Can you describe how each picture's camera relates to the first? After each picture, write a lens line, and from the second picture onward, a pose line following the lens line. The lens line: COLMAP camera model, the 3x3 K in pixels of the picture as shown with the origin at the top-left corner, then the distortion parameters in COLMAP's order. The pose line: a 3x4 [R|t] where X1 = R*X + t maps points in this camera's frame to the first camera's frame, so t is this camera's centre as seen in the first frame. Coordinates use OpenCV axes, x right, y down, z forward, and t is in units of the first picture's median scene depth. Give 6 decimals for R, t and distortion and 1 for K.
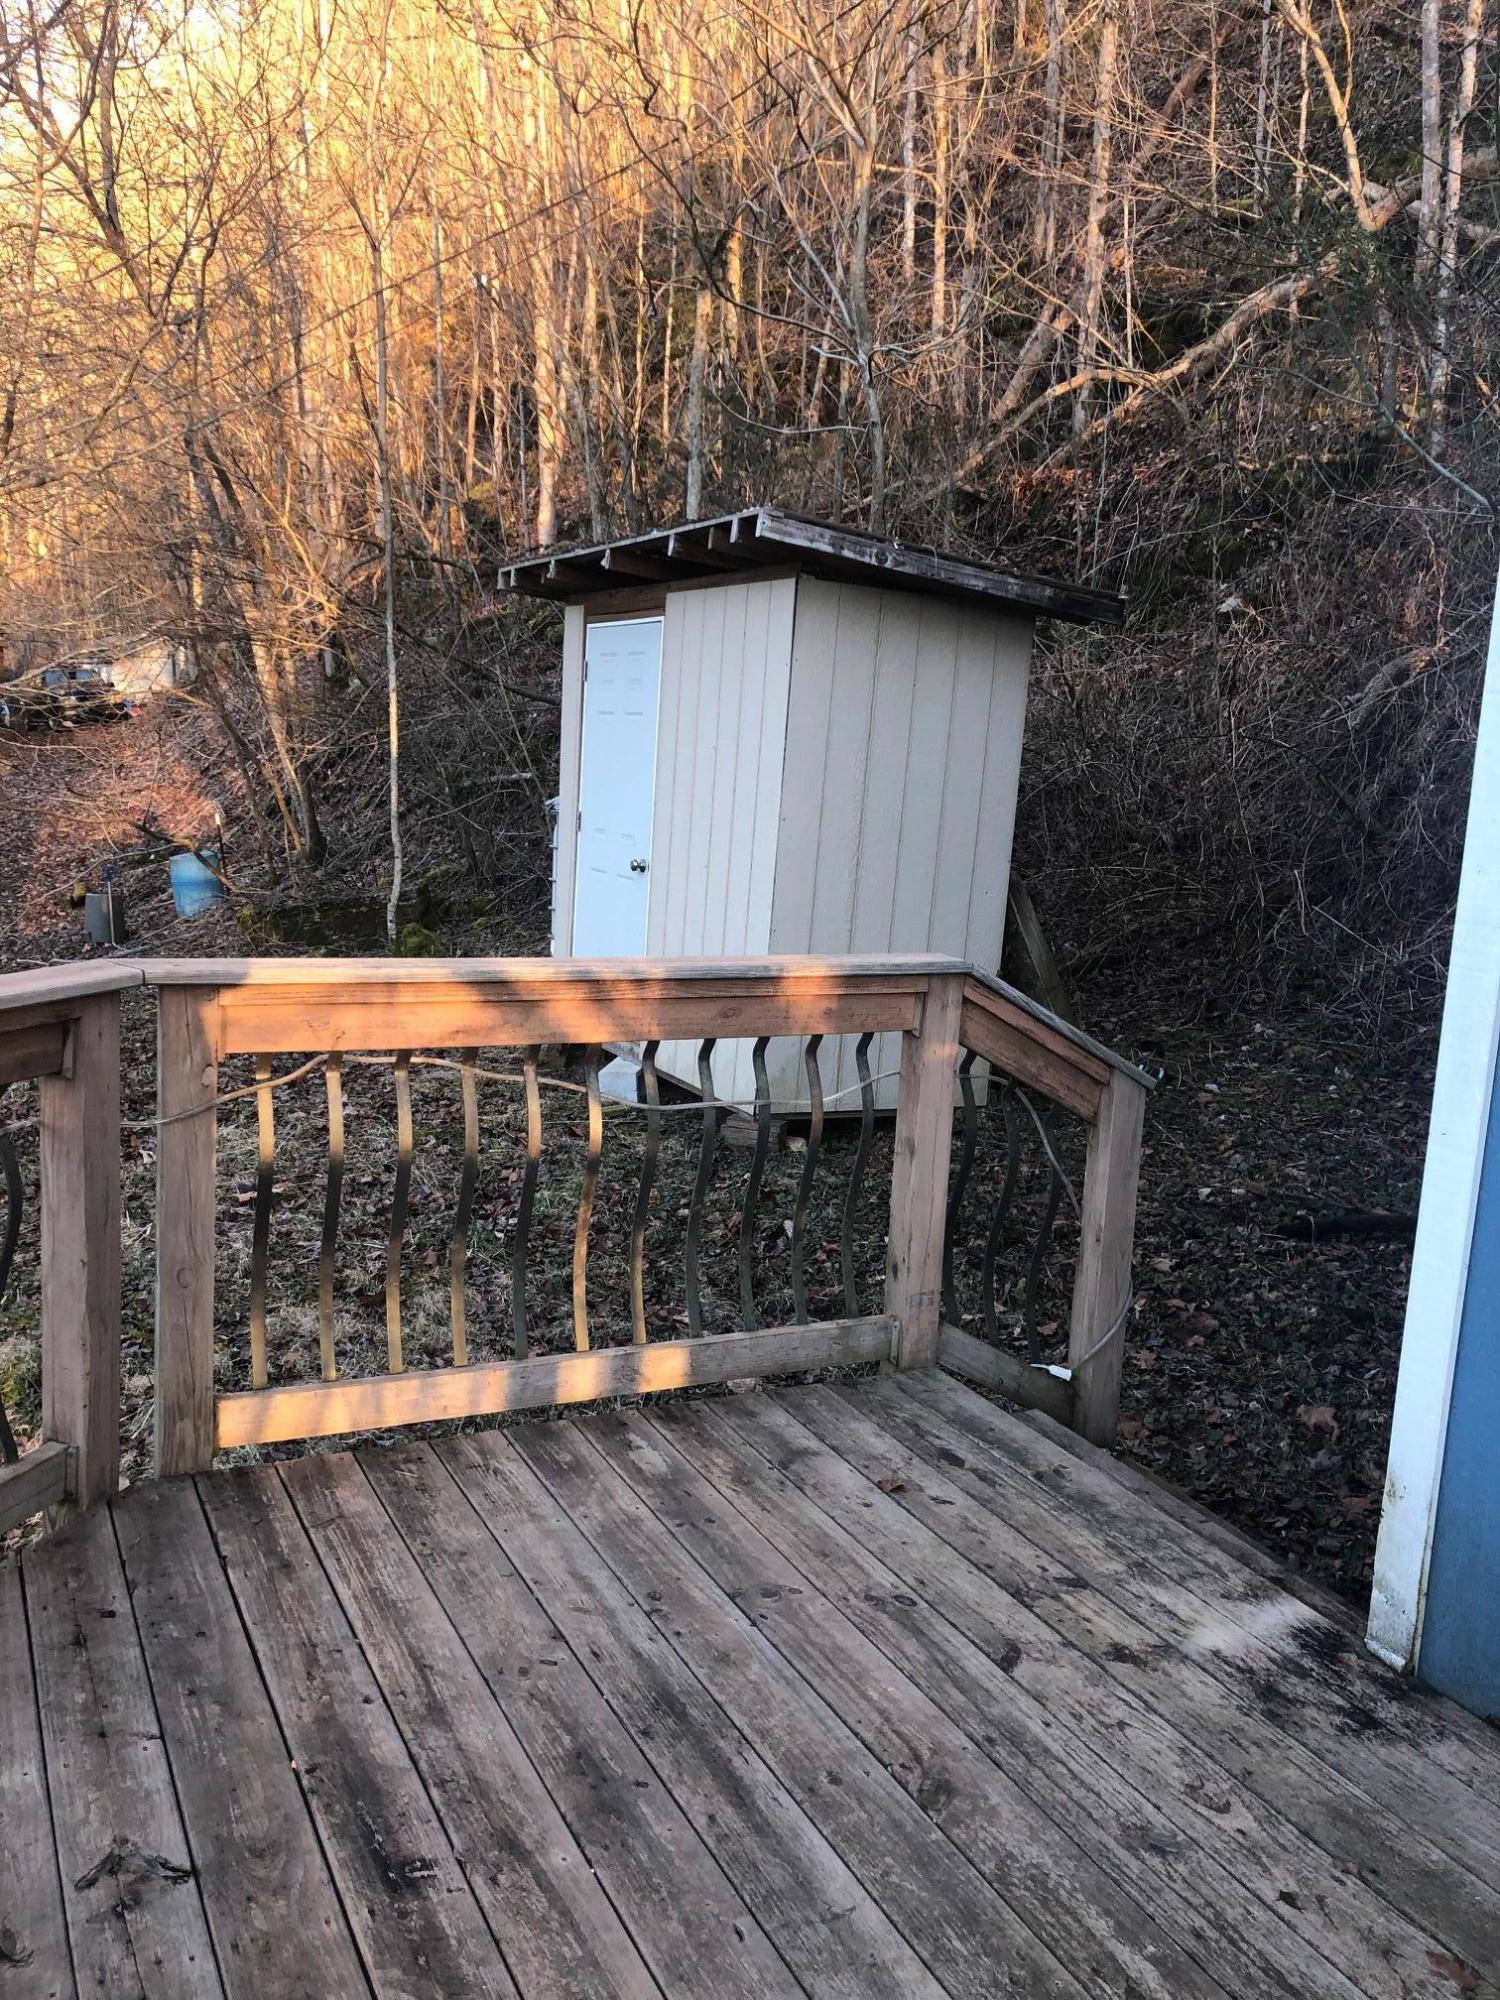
lens RADIAL K [[1646.1, 0, 754.5], [0, 1646.1, 1000.8], [0, 0, 1]] dist [0.000109, -0.002065]
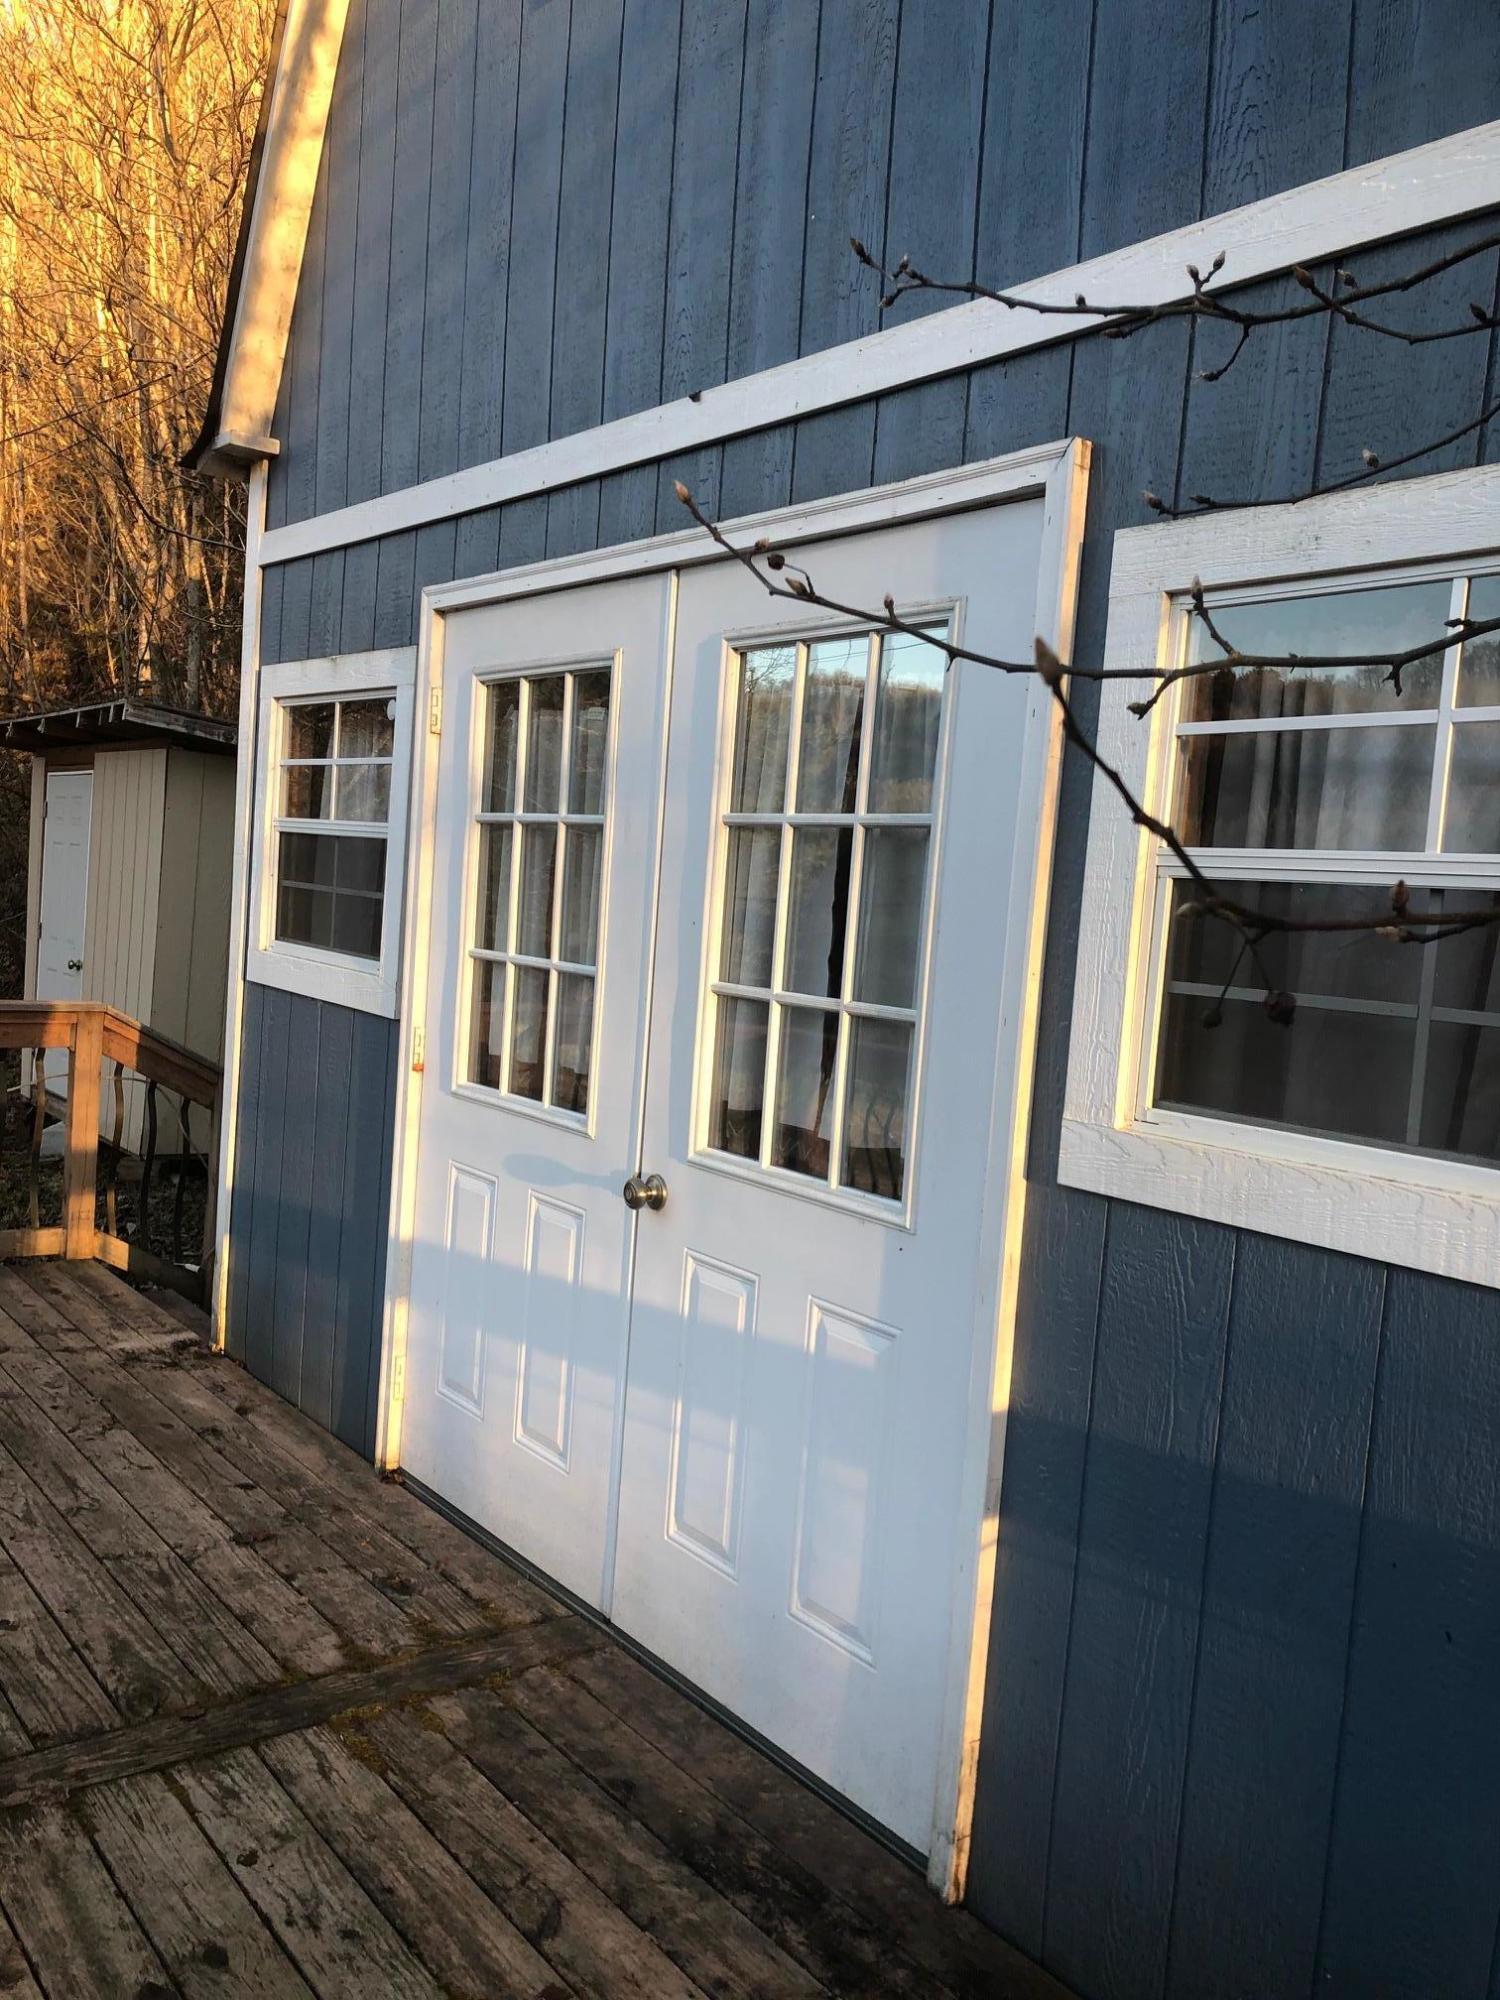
lens RADIAL K [[1646.1, 0, 744.2], [0, 1646.1, 1000.8], [0, 0, 1]] dist [0.000109, -0.002065]
pose [[0.982123, 0.001840, 0.188231, 0.476714], [0.012765, 0.997000, -0.076348, 0.113582], [-0.187807, 0.077385, 0.979153, -0.781135]]
